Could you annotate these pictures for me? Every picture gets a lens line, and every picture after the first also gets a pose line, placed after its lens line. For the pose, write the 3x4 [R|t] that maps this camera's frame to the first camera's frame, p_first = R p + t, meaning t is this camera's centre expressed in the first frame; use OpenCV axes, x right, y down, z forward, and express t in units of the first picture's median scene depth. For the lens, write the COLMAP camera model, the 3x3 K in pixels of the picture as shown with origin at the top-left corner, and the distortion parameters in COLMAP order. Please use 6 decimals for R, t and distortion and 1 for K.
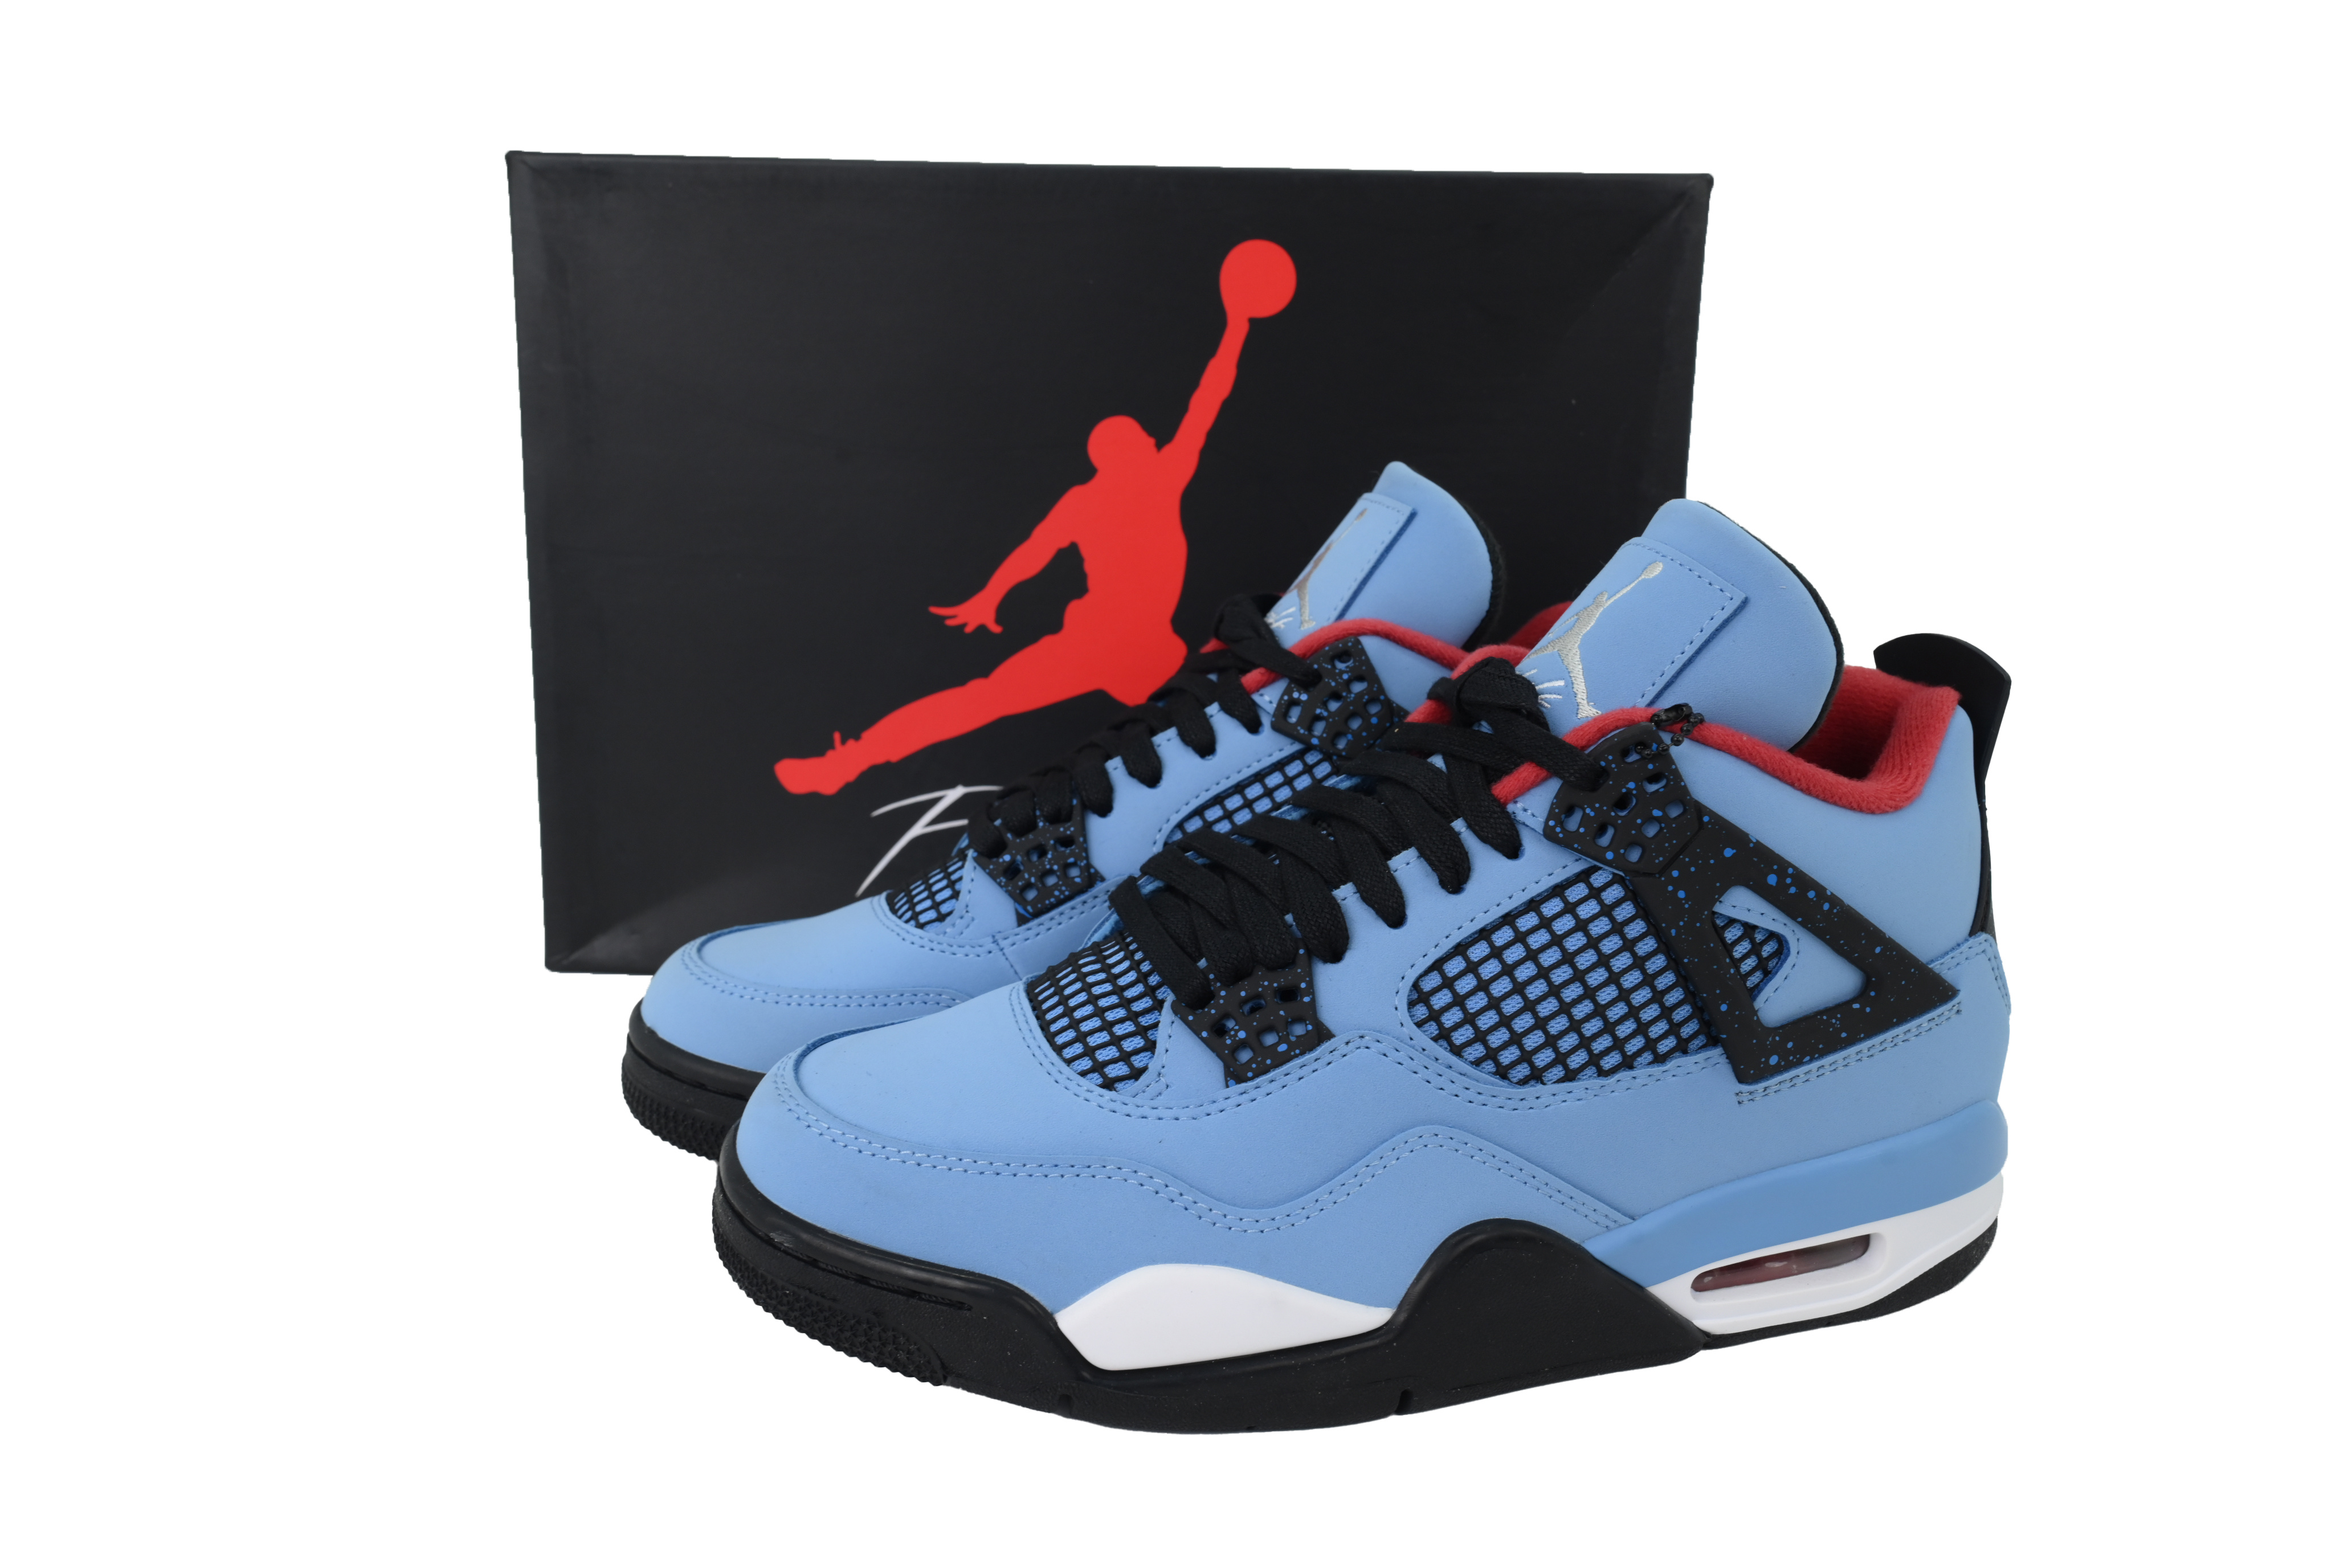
lens RADIAL K [[1821.5, 0, 1176.0], [0, 1821.5, 784.0], [0, 0, 1]] dist [0.005336, 0.001402]
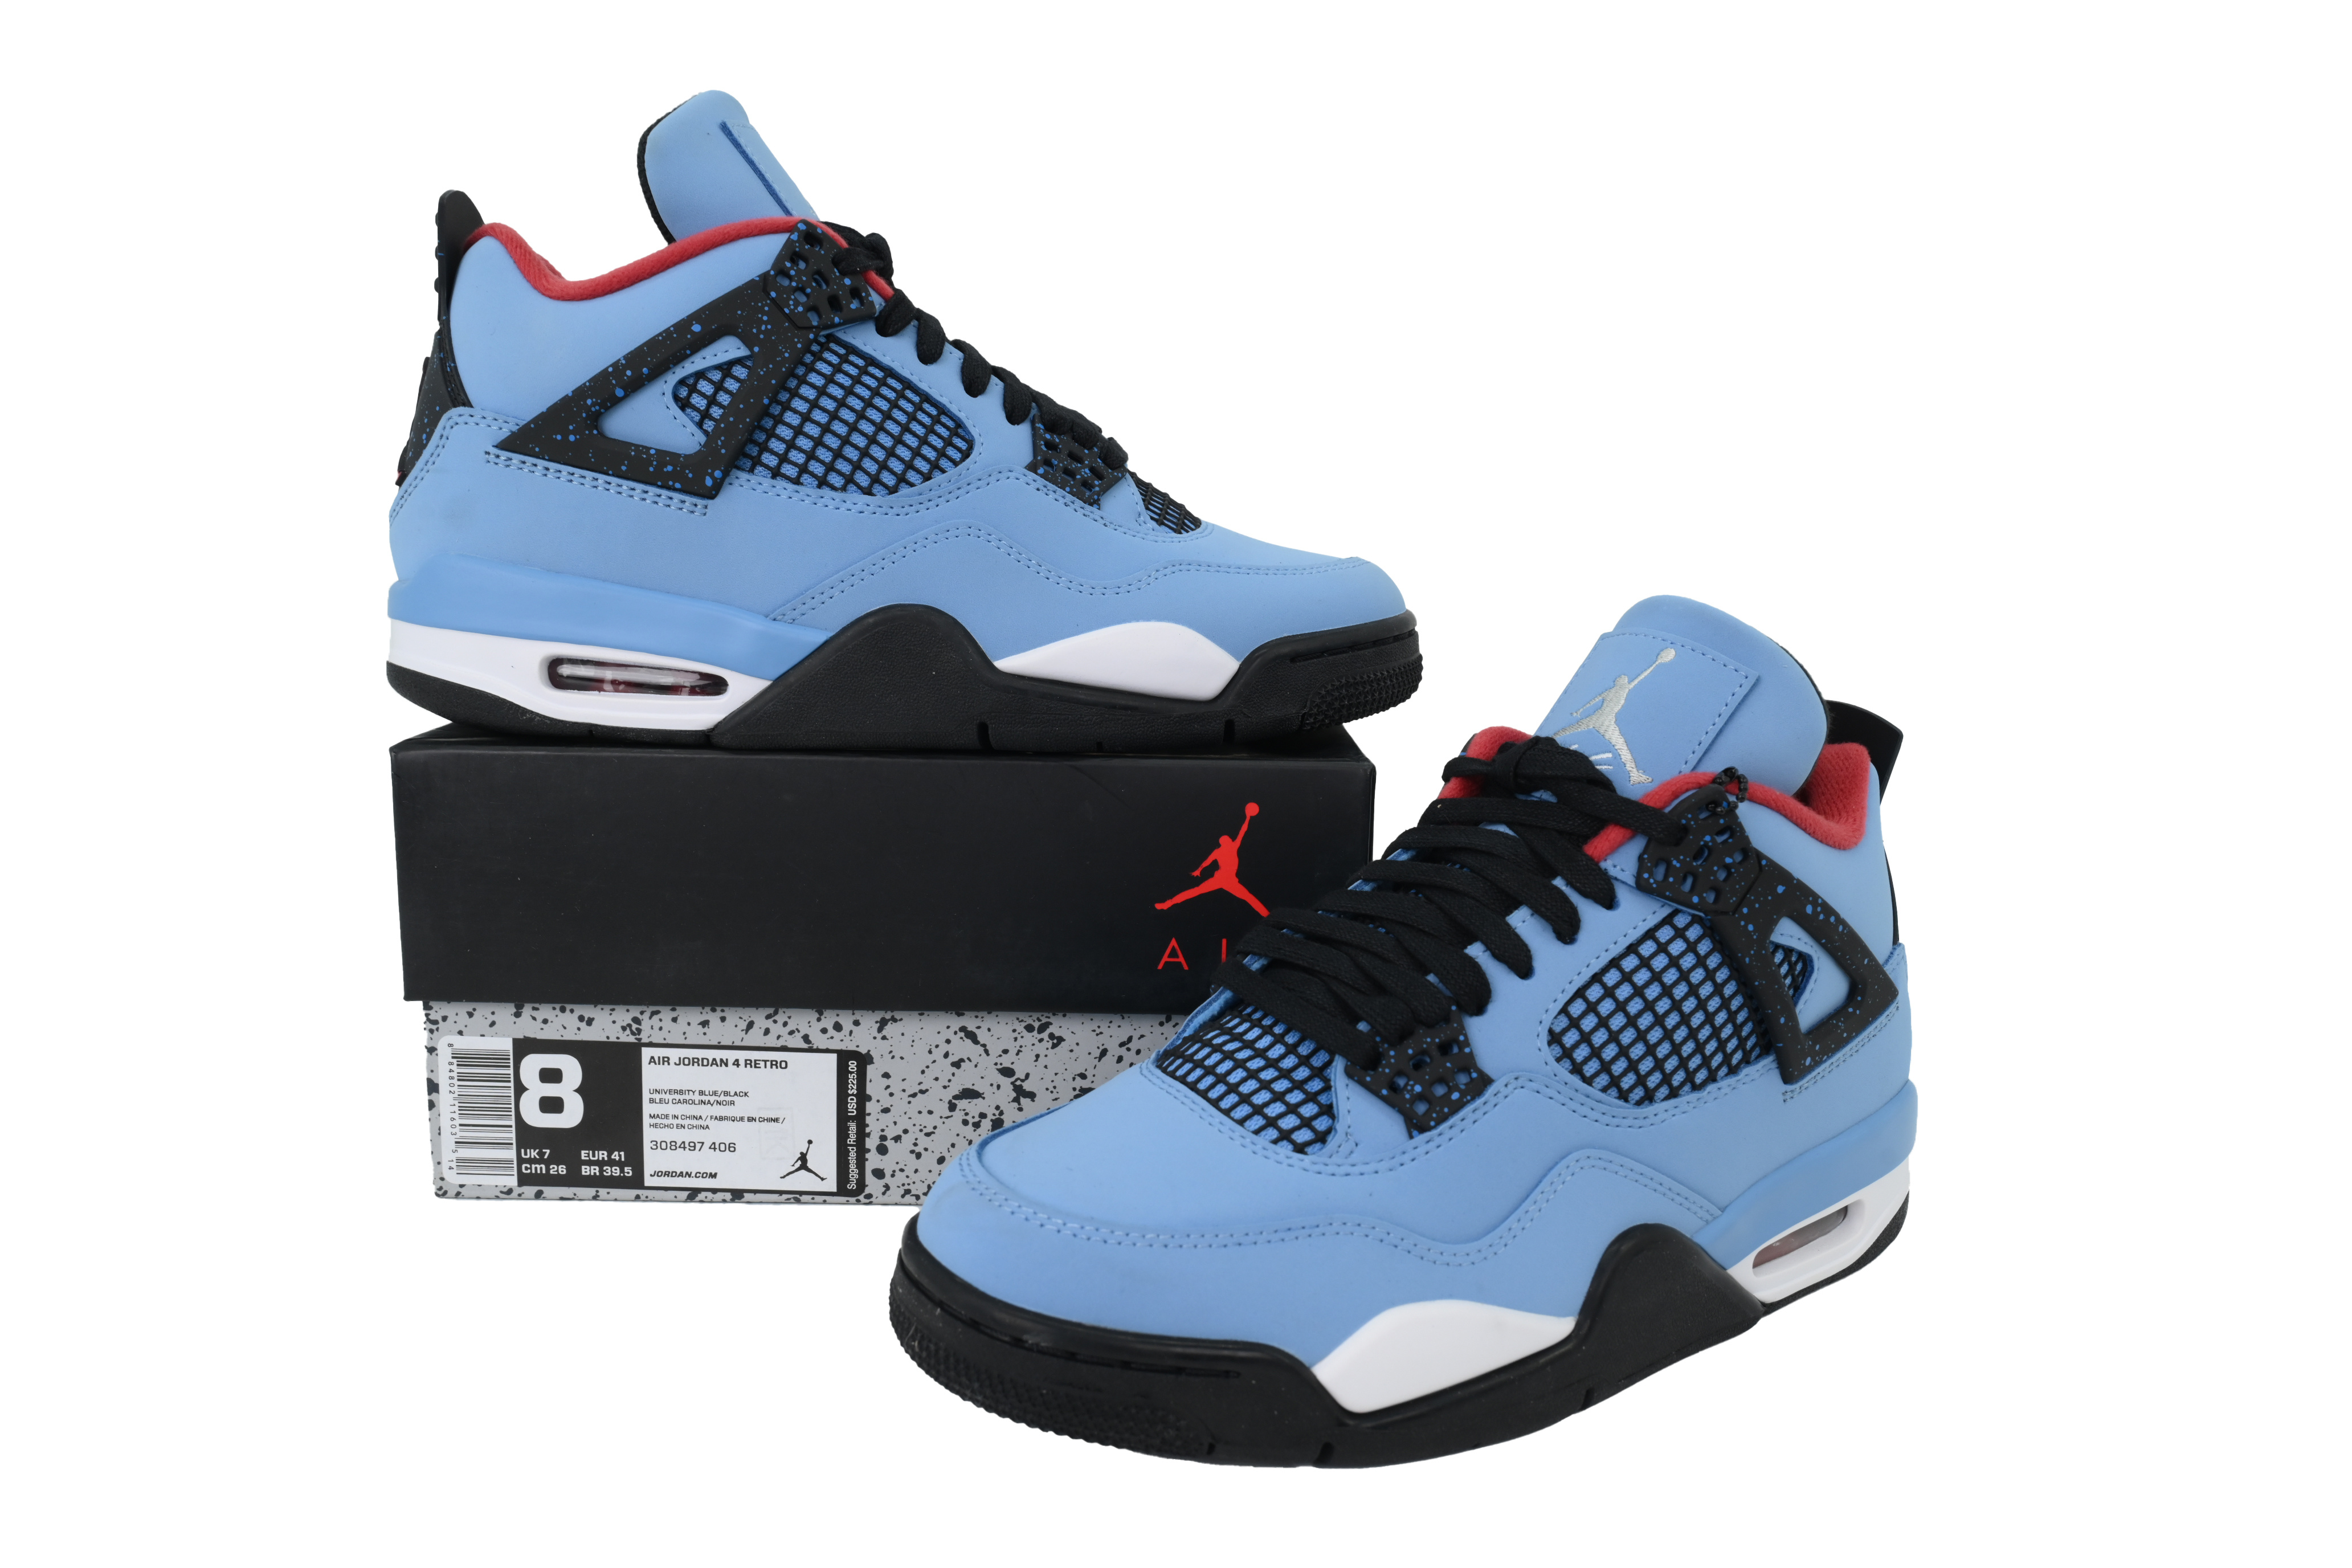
lens RADIAL K [[1821.5, 0, 1176.0], [0, 1821.5, 784.0], [0, 0, 1]] dist [0.005336, 0.001402]
pose [[0.944343, -0.057216, 0.323948, -0.445123], [0.072175, 0.996801, -0.034341, -0.018341], [-0.320946, 0.055810, 0.945452, -0.003003]]
